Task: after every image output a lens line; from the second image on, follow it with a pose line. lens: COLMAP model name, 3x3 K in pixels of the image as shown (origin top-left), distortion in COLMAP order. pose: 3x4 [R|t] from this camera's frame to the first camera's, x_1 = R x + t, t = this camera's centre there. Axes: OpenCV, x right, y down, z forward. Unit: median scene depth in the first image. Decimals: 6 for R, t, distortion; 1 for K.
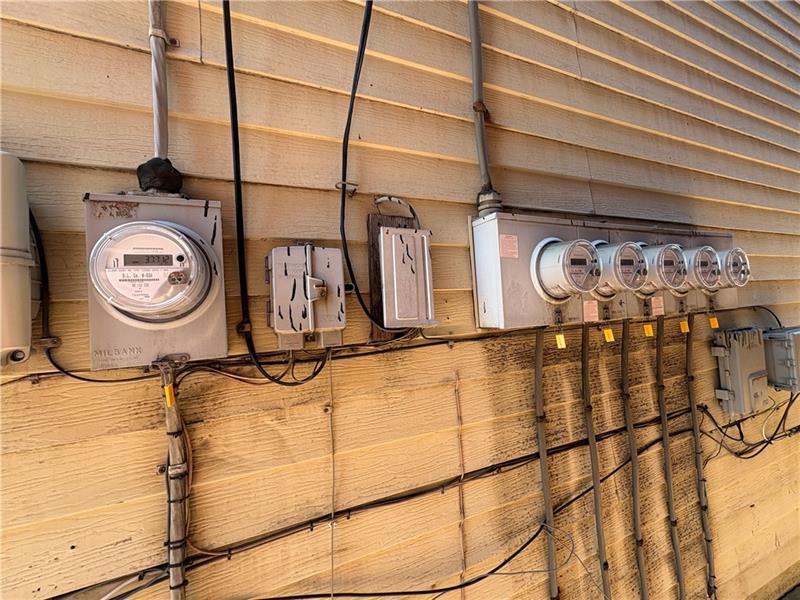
lens RADIAL K [[346.5, 0, 400.6], [0, 346.5, 299.0], [0, 0, 1]] dist [0.004260, -0.000026]
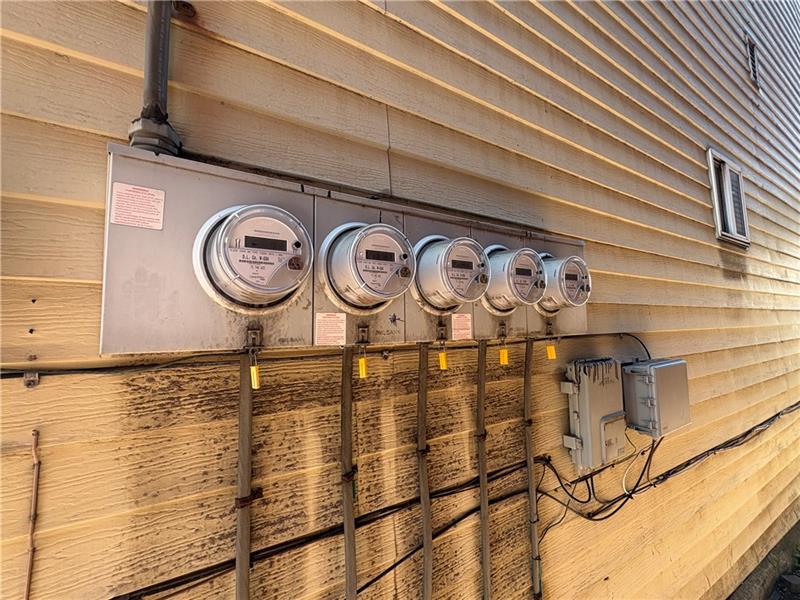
lens RADIAL K [[346.5, 0, 399.3], [0, 346.5, 298.7], [0, 0, 1]] dist [0.004260, -0.000026]
pose [[0.990721, 0.054374, 0.124562, 0.479427], [-0.049300, 0.997838, -0.043466, -0.000089], [-0.126656, 0.036921, 0.991259, 0.282577]]
